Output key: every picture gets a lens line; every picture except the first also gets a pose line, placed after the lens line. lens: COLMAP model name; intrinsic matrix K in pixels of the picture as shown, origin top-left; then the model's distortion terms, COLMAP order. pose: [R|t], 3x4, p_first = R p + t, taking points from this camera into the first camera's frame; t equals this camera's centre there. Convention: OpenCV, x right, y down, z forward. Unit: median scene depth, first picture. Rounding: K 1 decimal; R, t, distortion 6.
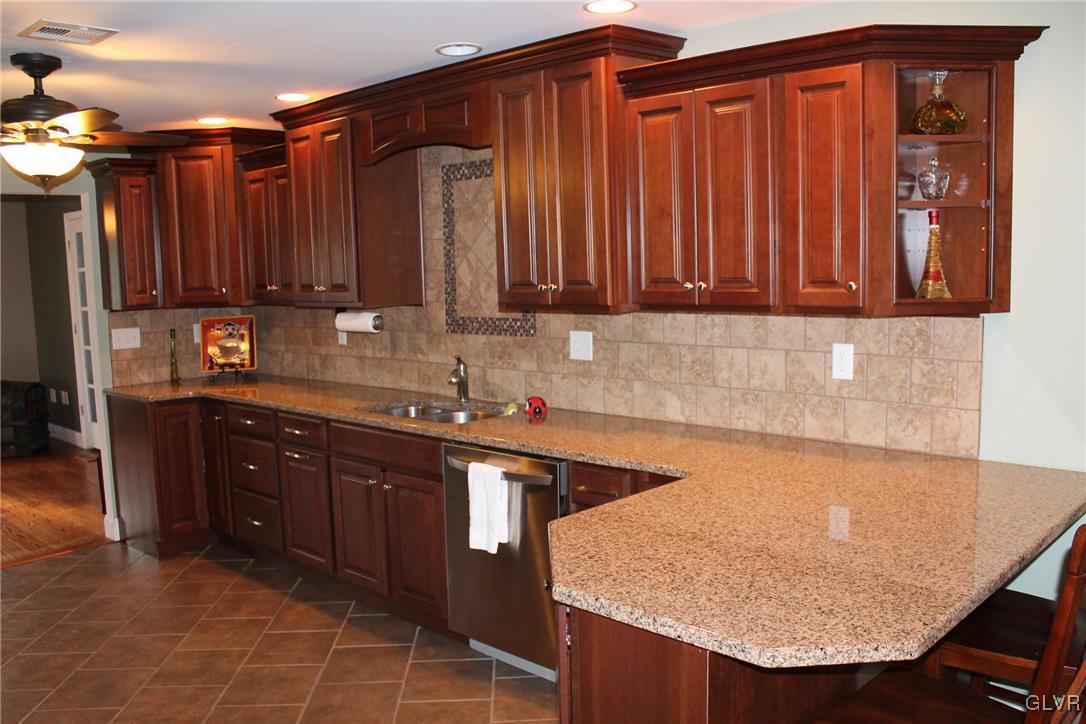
lens RADIAL K [[946.9, 0, 545.1], [0, 946.9, 362.7], [0, 0, 1]] dist [-0.106680, 0.007393]
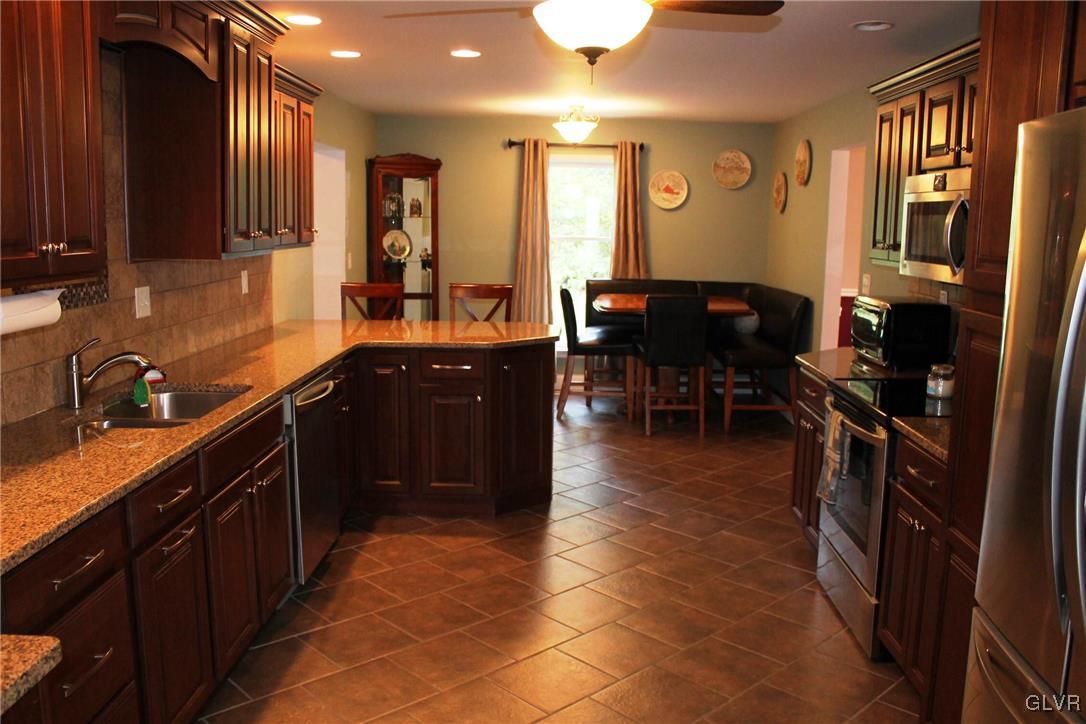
lens RADIAL K [[946.9, 0, 543.0], [0, 946.9, 358.3], [0, 0, 1]] dist [-0.106680, 0.007393]
pose [[-0.676685, -0.086882, 0.731129, -0.862132], [0.088993, 0.976081, 0.198356, -0.105132], [-0.730875, 0.199290, -0.652768, 1.258410]]
